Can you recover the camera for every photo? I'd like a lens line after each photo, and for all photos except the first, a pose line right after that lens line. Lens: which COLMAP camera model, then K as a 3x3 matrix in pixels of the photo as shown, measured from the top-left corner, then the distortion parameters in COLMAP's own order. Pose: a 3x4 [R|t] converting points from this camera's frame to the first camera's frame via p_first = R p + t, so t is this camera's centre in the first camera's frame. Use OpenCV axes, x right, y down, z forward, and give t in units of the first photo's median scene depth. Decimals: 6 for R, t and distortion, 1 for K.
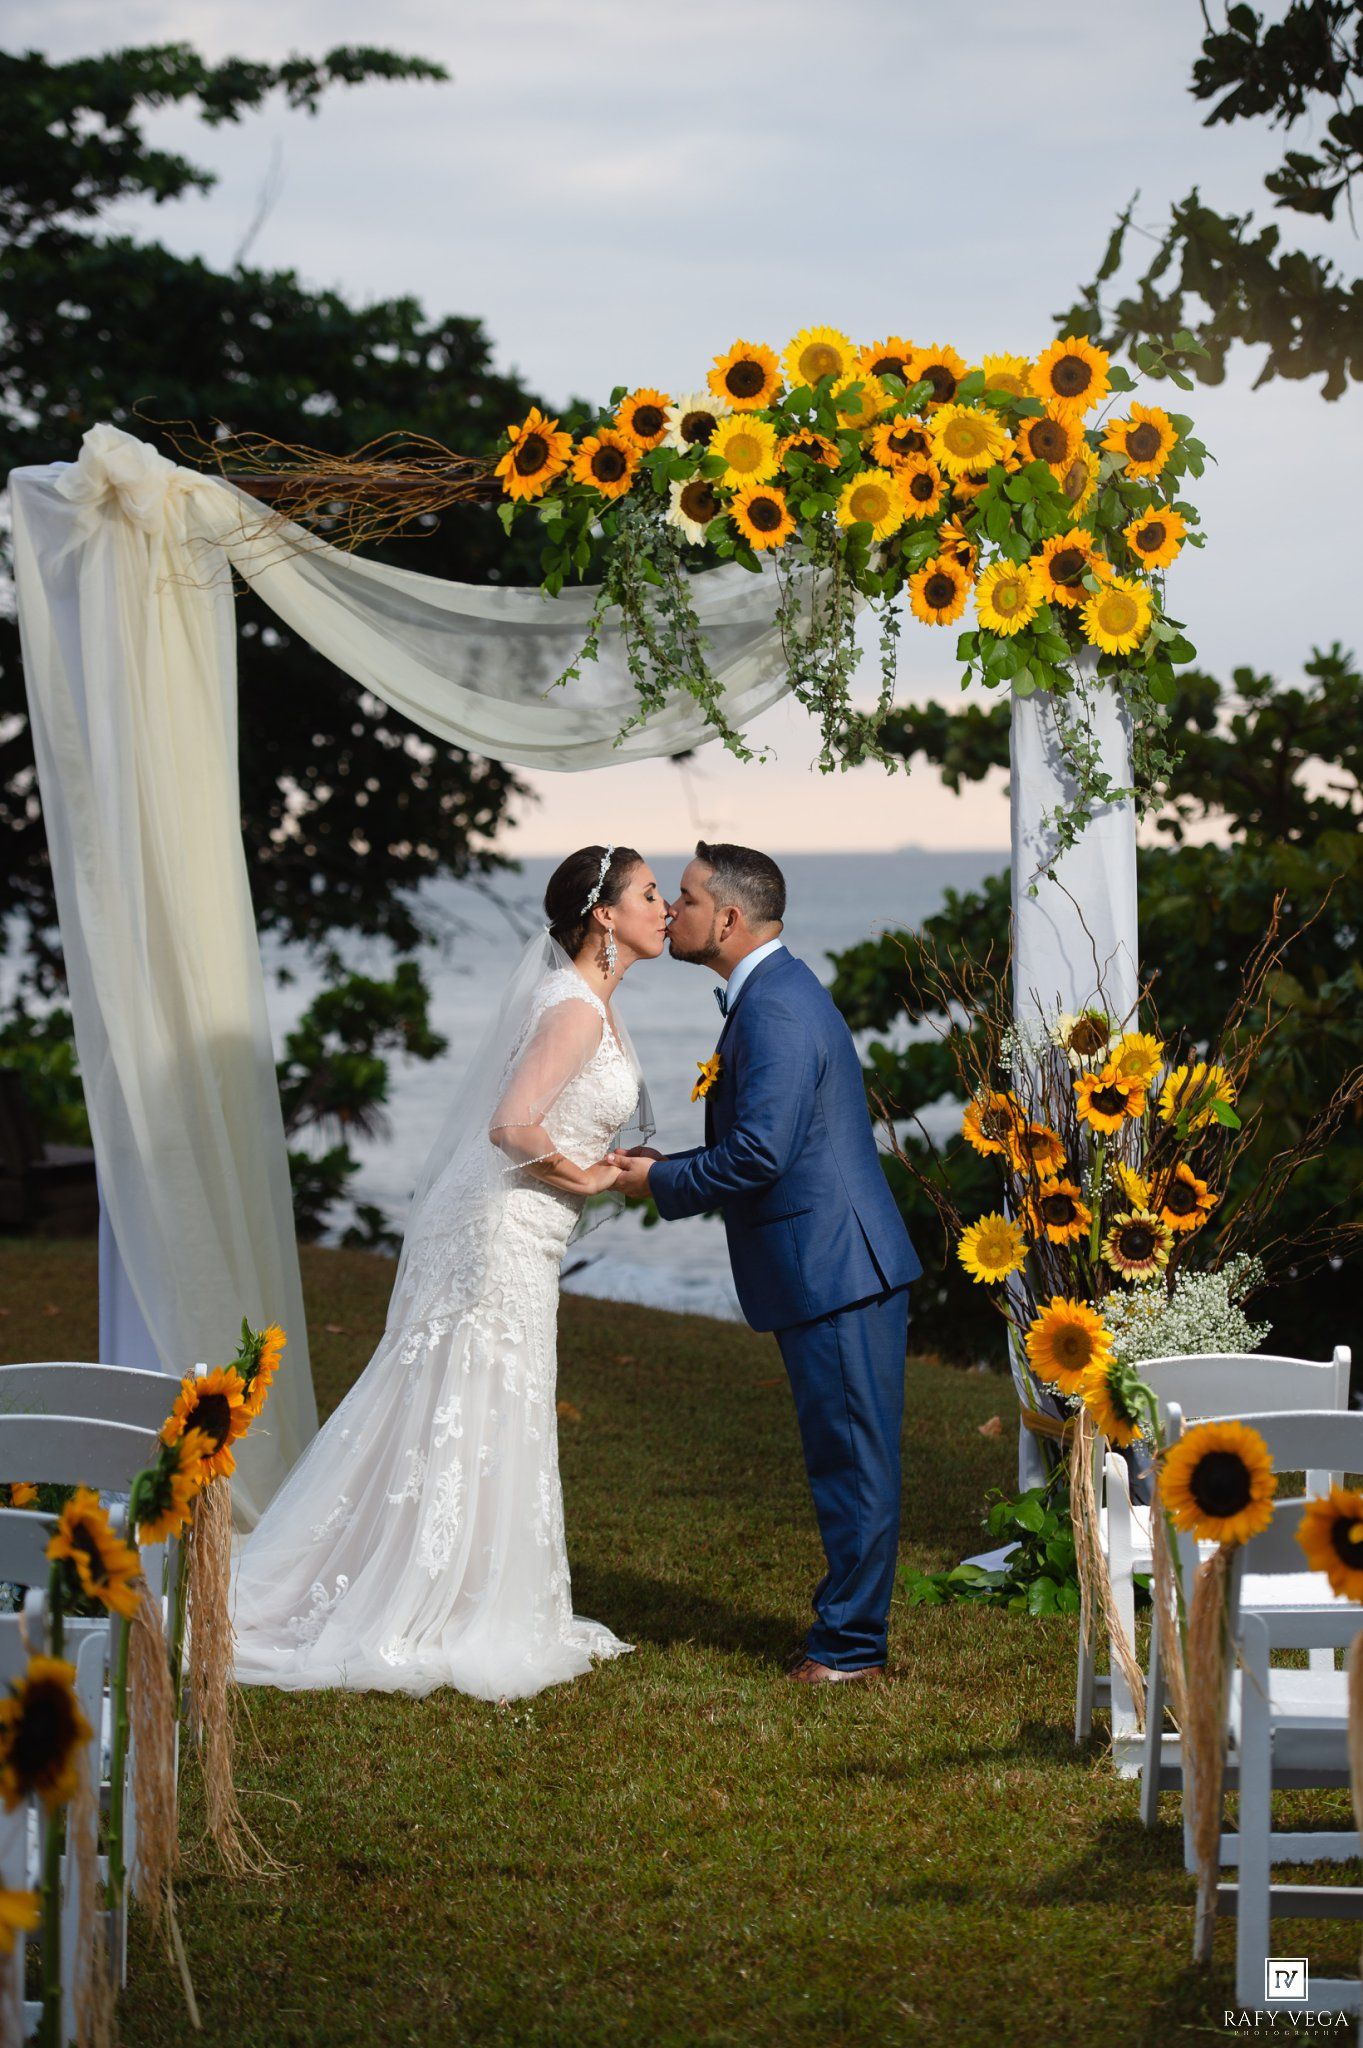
lens RADIAL K [[5841.2, 0, 685.4], [0, 5841.2, 1019.7], [0, 0, 1]] dist [0.611383, 0.000000]
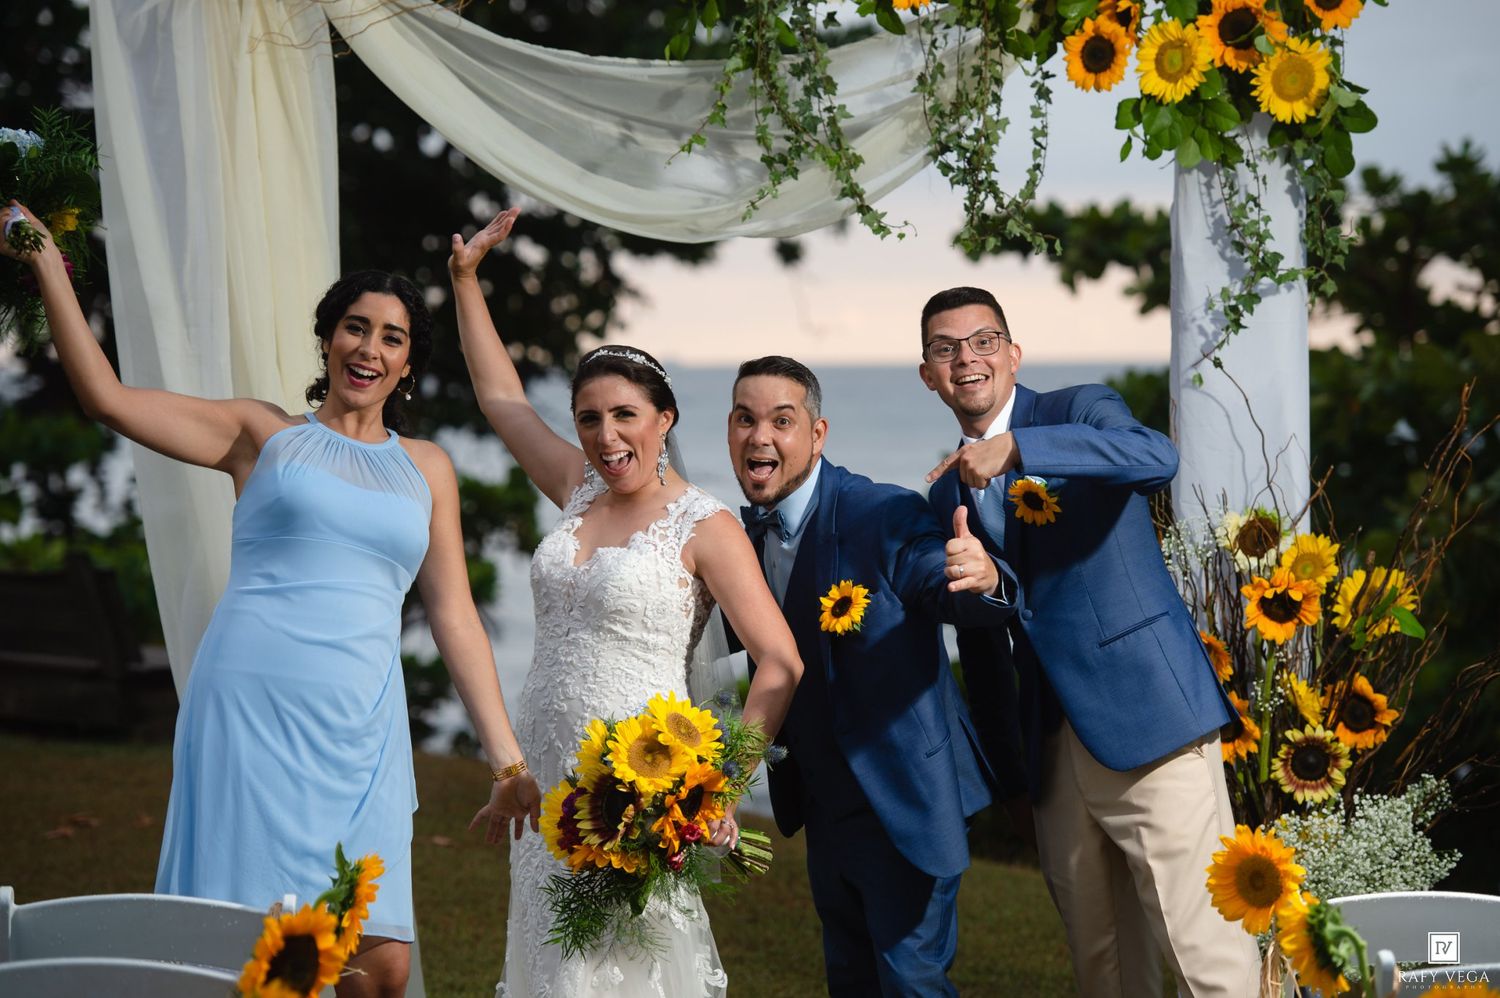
lens RADIAL K [[5470.1, 0, 743.7], [0, 5470.1, 501.2], [0, 0, 1]] dist [0.918043, 0.000000]
pose [[0.999974, 0.003954, -0.006045, -0.006803], [-0.003983, 0.999980, -0.004858, 0.001739], [0.006026, 0.004882, 0.999970, 0.131702]]
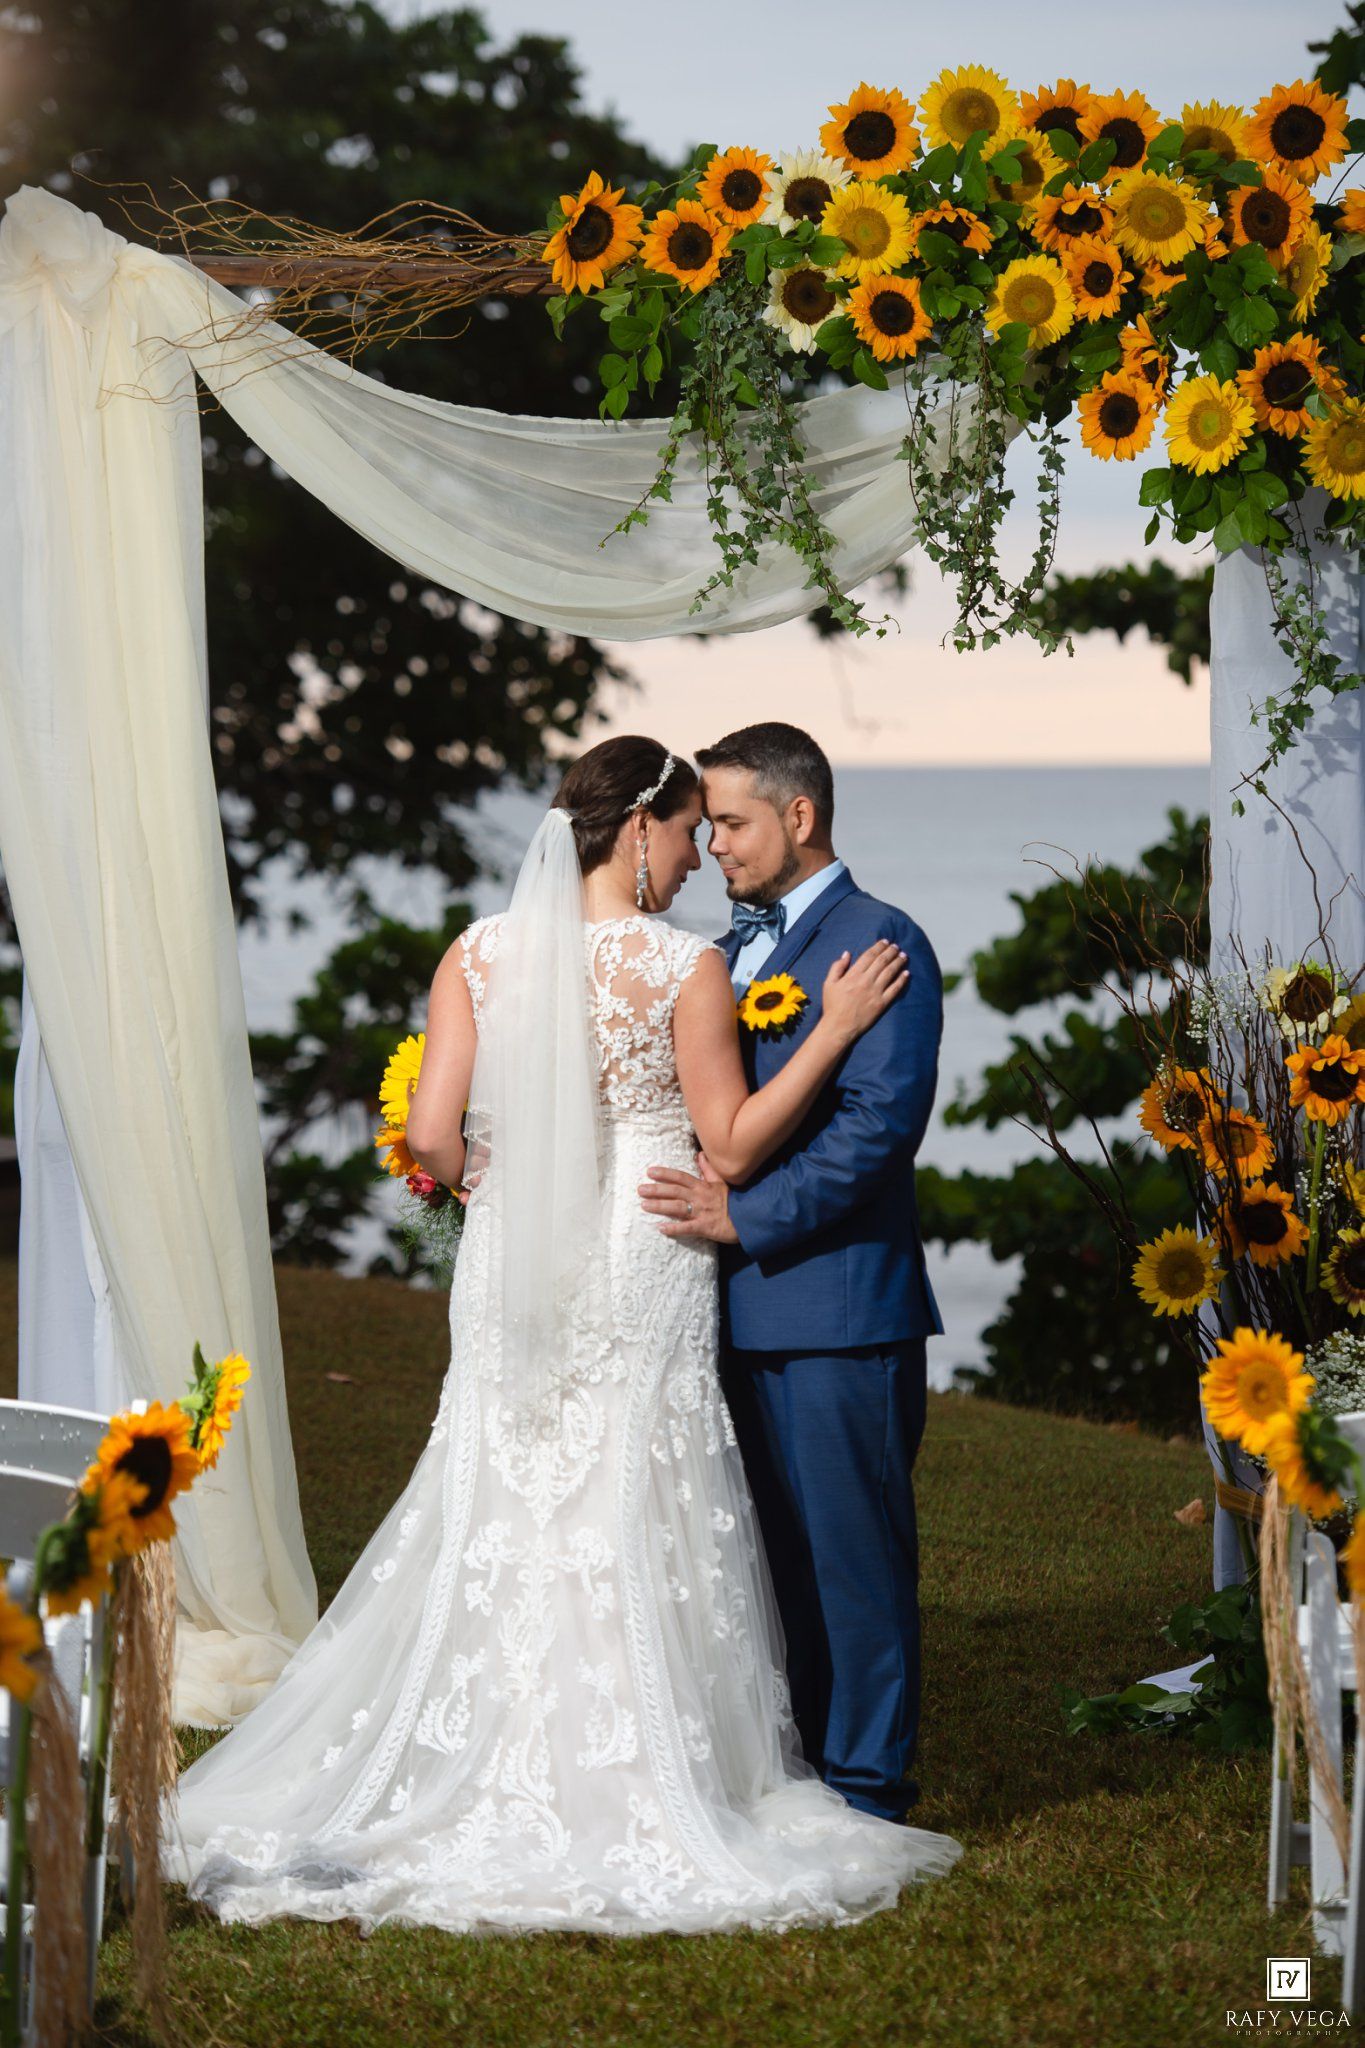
lens RADIAL K [[7399.0, 0, 678.5], [0, 7399.0, 1007.3], [0, 0, 1]] dist [0.923047, 0.000000]
pose [[0.999913, 0.009874, -0.008782, -0.004895], [-0.009819, 0.999932, 0.006325, -0.001233], [0.008844, -0.006238, 0.999941, 0.022773]]
